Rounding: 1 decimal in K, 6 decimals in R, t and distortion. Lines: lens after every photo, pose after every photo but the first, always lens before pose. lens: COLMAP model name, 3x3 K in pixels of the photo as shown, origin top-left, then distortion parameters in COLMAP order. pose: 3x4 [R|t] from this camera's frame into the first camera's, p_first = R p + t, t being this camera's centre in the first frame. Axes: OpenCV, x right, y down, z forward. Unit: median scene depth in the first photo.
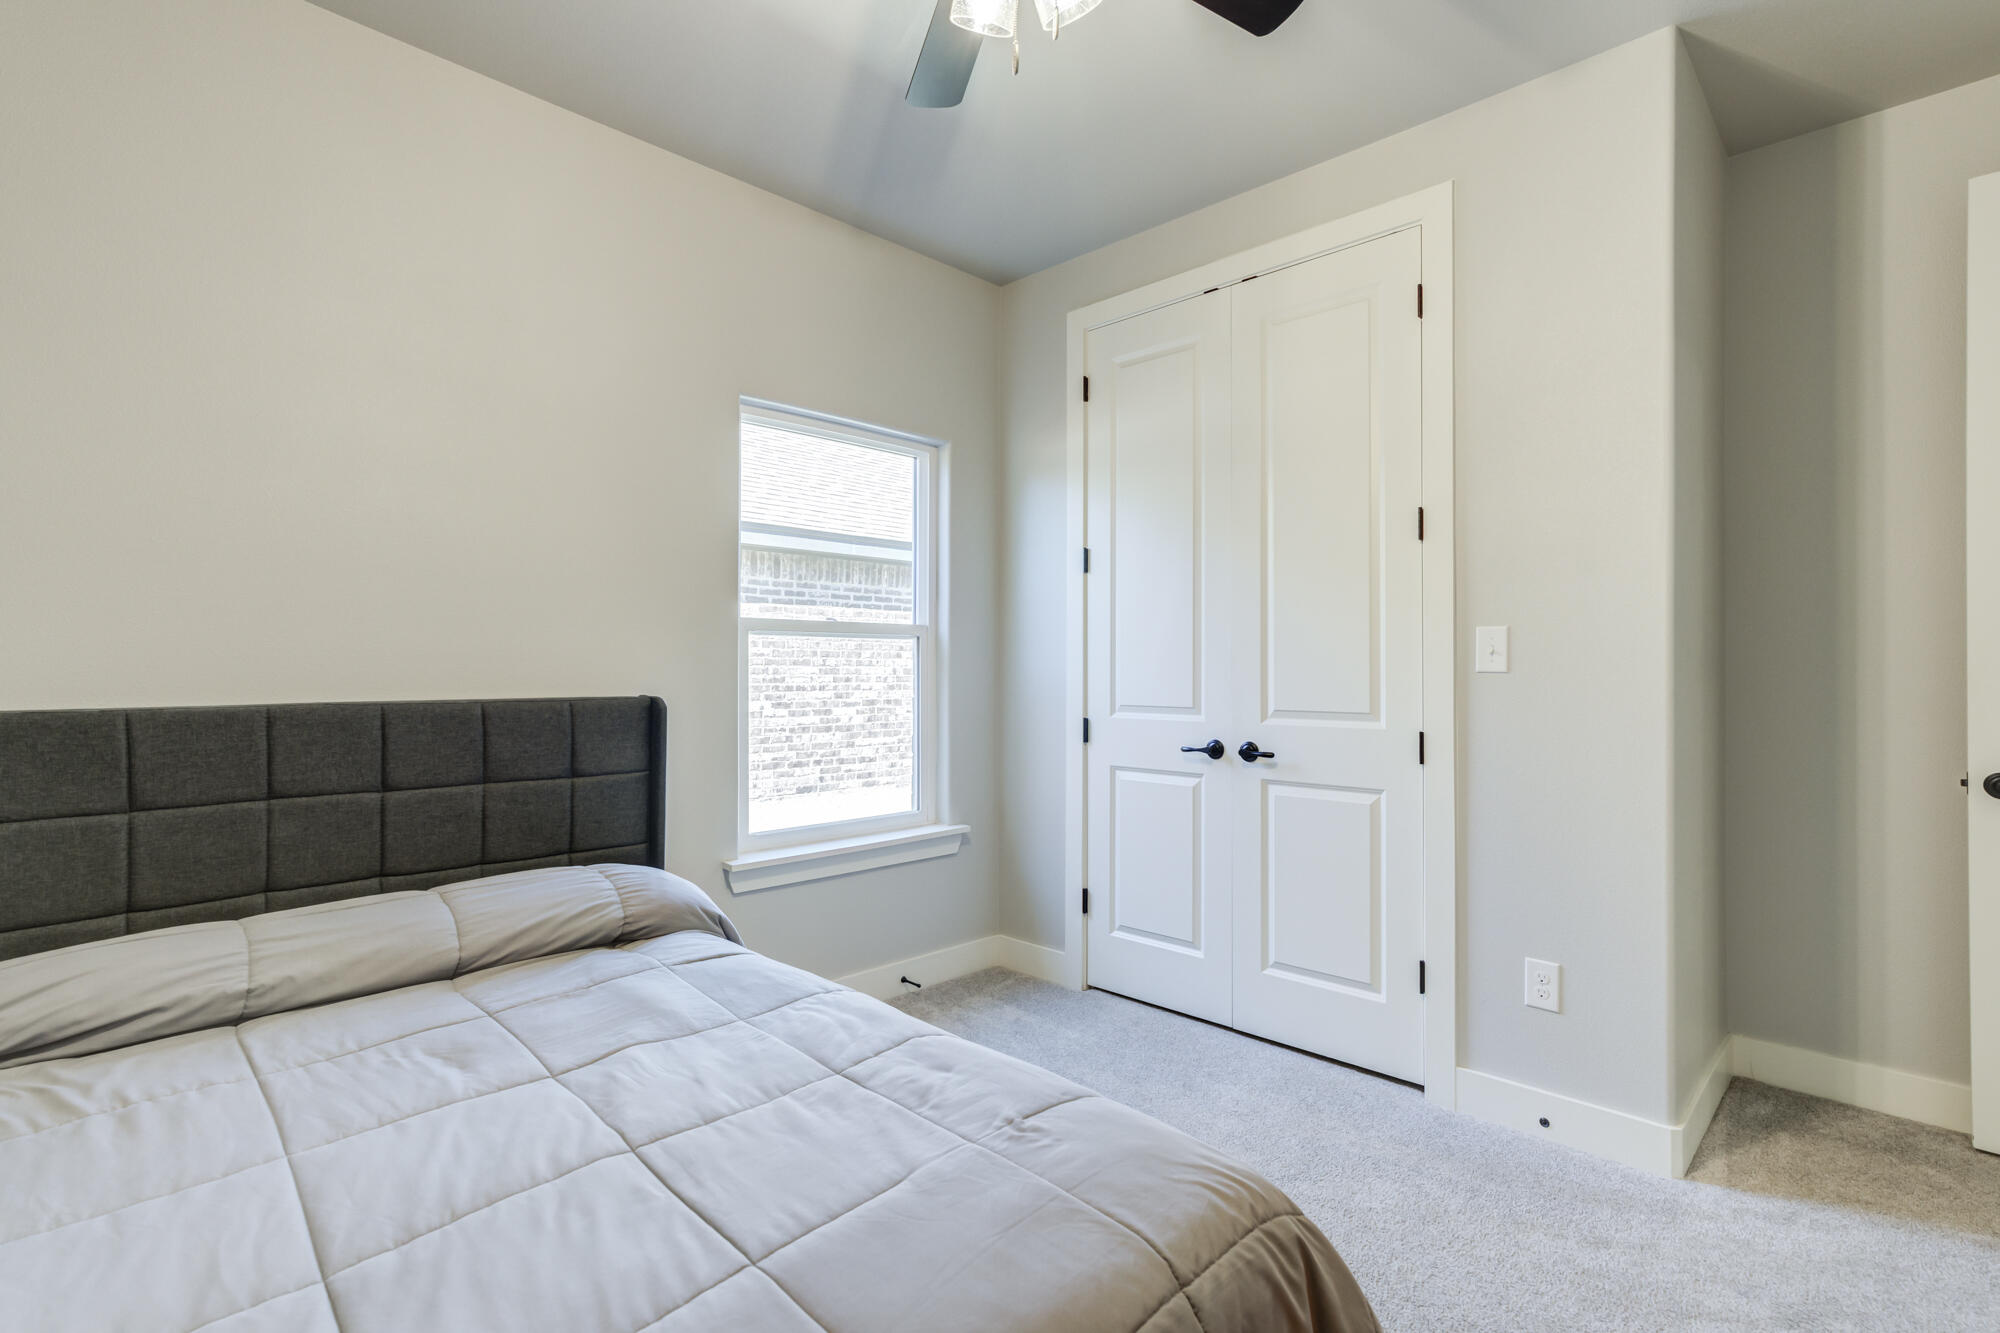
lens RADIAL K [[952.0, 0, 998.5], [0, 952.0, 664.6], [0, 0, 1]] dist [-0.002639, 0.009441]
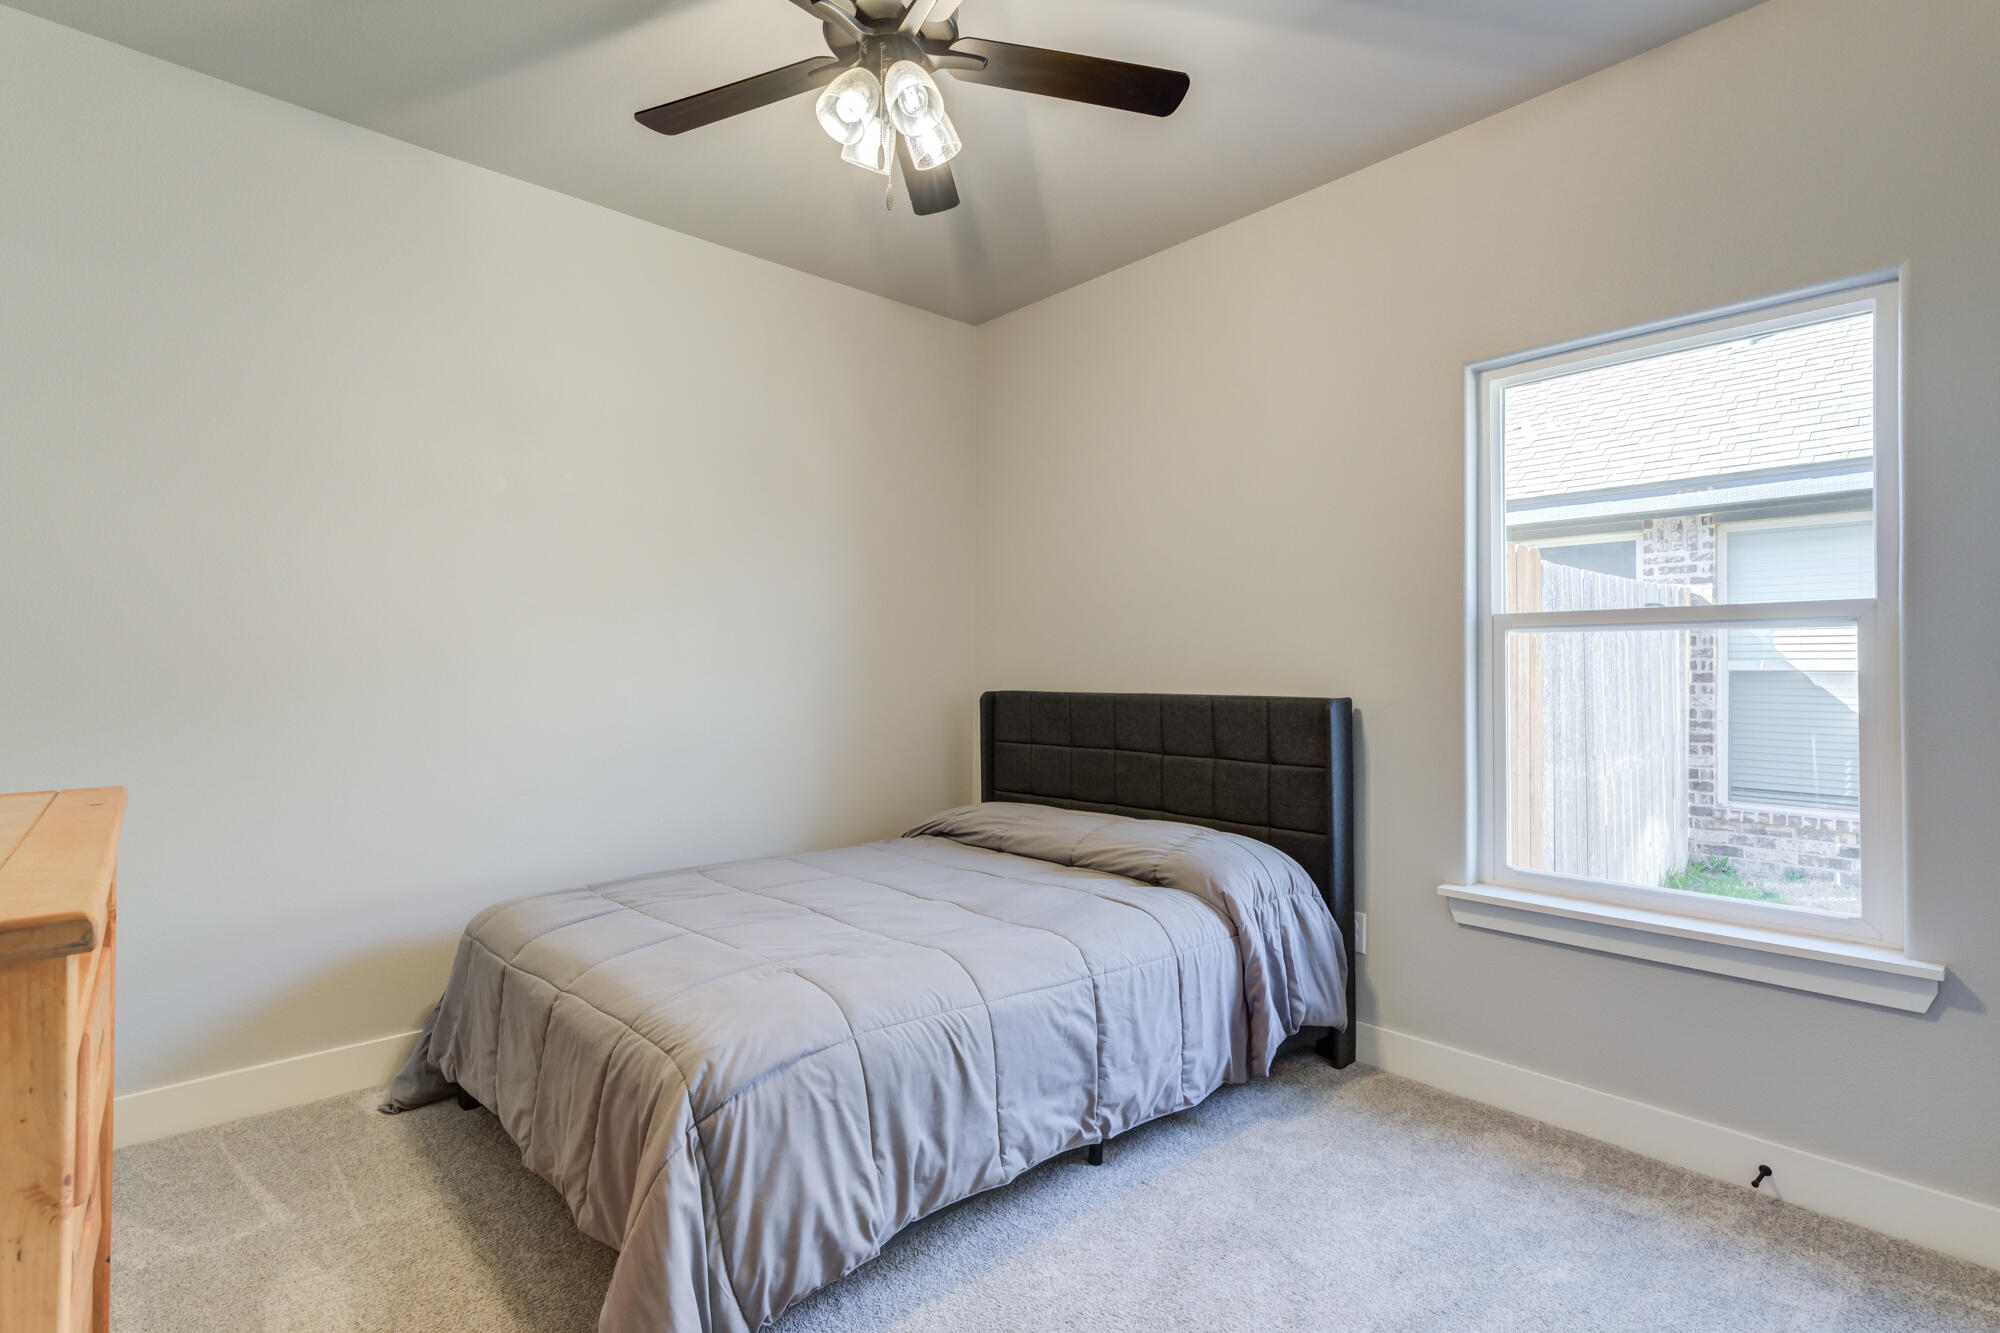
lens RADIAL K [[952.0, 0, 985.8], [0, 952.0, 666.5], [0, 0, 1]] dist [-0.002639, 0.009441]
pose [[-0.064806, -0.005163, -0.997885, 0.508763], [0.003902, 0.999978, -0.005427, 0.001399], [0.997890, -0.004245, -0.064784, 0.478821]]
